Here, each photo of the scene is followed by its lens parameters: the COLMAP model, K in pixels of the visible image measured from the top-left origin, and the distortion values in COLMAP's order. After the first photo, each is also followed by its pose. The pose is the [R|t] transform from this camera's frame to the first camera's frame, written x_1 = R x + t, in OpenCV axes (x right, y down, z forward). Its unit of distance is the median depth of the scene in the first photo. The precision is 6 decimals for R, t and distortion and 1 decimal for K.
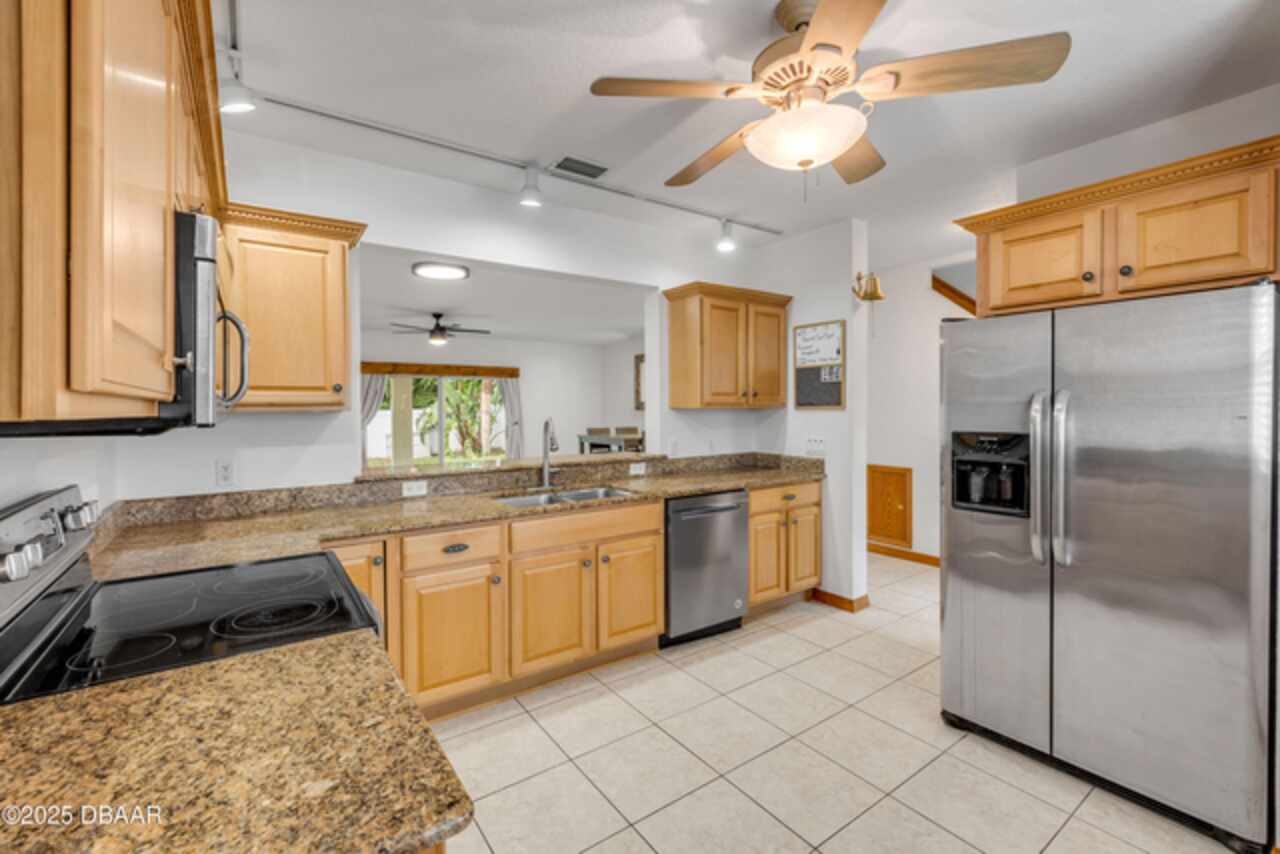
lens RADIAL K [[541.4, 0, 649.6], [0, 541.4, 414.7], [0, 0, 1]] dist [0.009560, 0.001176]
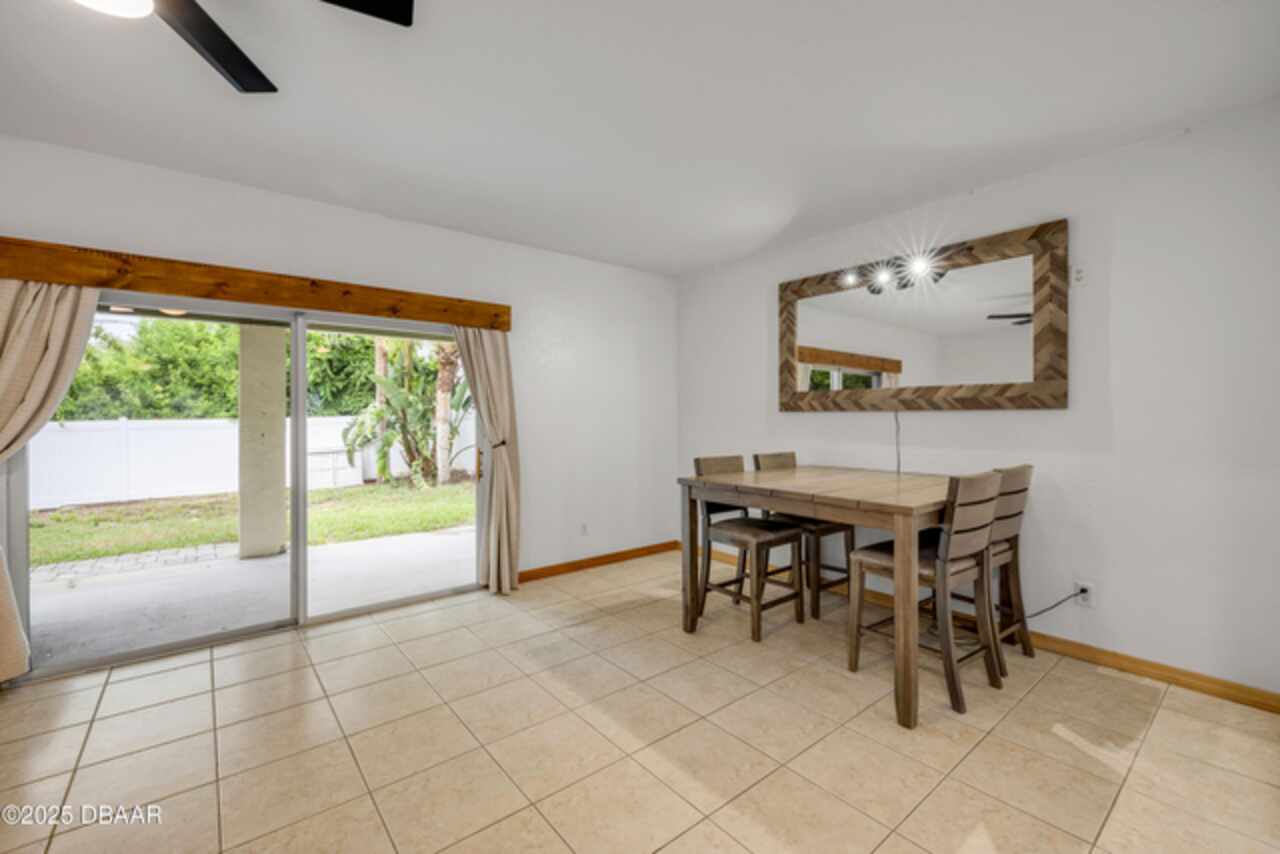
lens RADIAL K [[541.4, 0, 636.3], [0, 541.4, 414.2], [0, 0, 1]] dist [0.009560, 0.001176]
pose [[0.999349, -0.000442, 0.036086, -0.081429], [0.001076, 0.999846, -0.017530, 0.000329], [-0.036073, 0.017557, 0.999195, 0.299706]]
